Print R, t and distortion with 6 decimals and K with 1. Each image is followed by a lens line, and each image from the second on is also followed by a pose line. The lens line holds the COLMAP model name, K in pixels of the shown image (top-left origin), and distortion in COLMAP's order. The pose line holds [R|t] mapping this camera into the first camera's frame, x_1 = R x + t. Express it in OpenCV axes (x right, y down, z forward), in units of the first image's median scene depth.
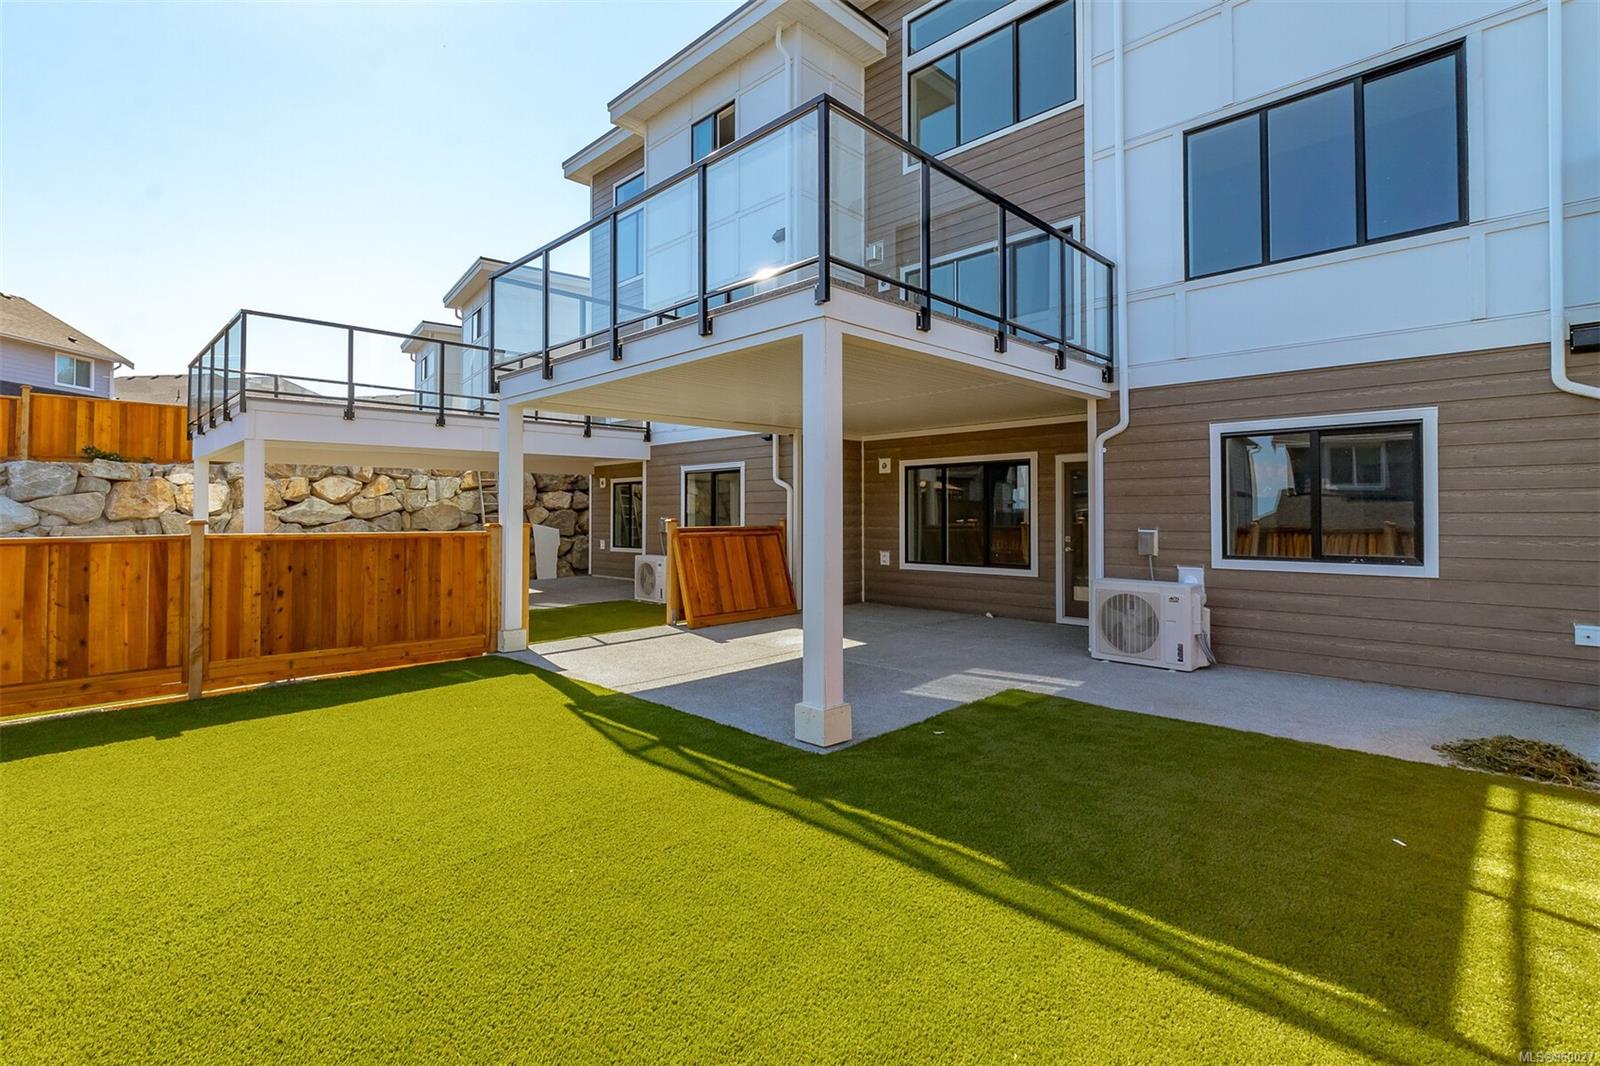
lens RADIAL K [[738.7, 0, 798.2], [0, 738.7, 528.8], [0, 0, 1]] dist [0.005580, 0.000399]
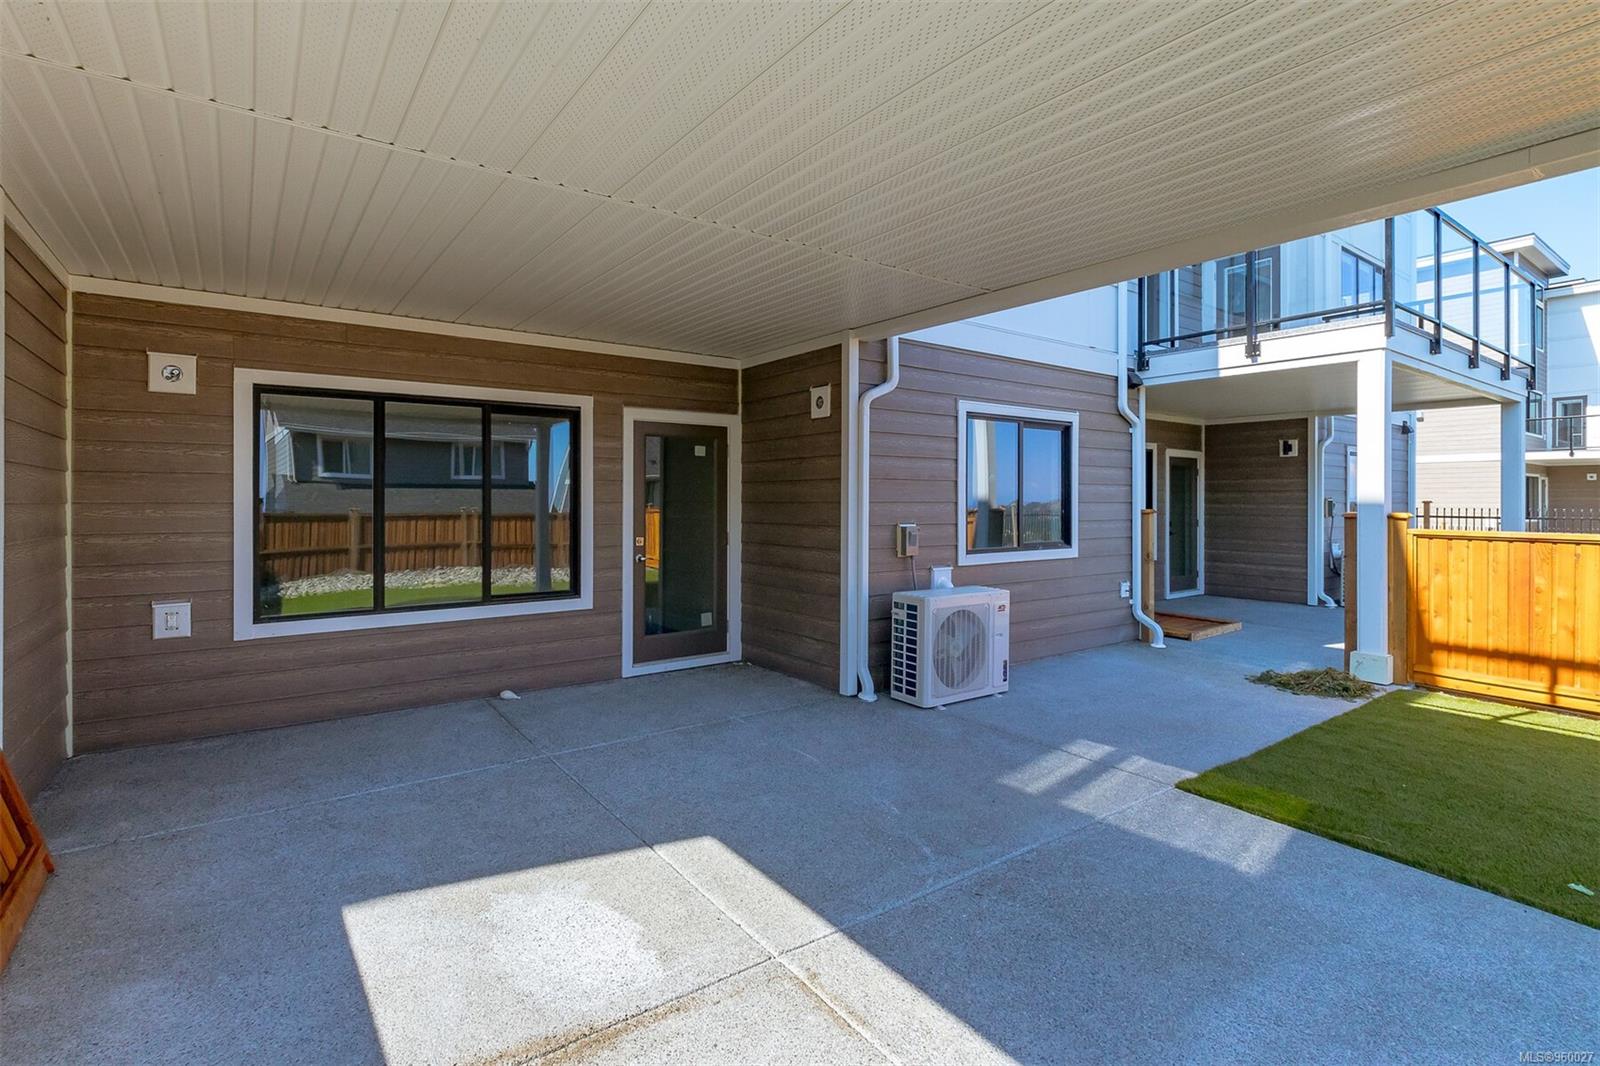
lens RADIAL K [[738.7, 0, 762.2], [0, 738.7, 497.2], [0, 0, 1]] dist [0.005580, 0.000399]
pose [[0.183439, 0.006999, 0.983006, -0.241408], [0.017252, 0.999798, -0.010338, -0.016148], [-0.982880, 0.018856, 0.183281, 0.774034]]
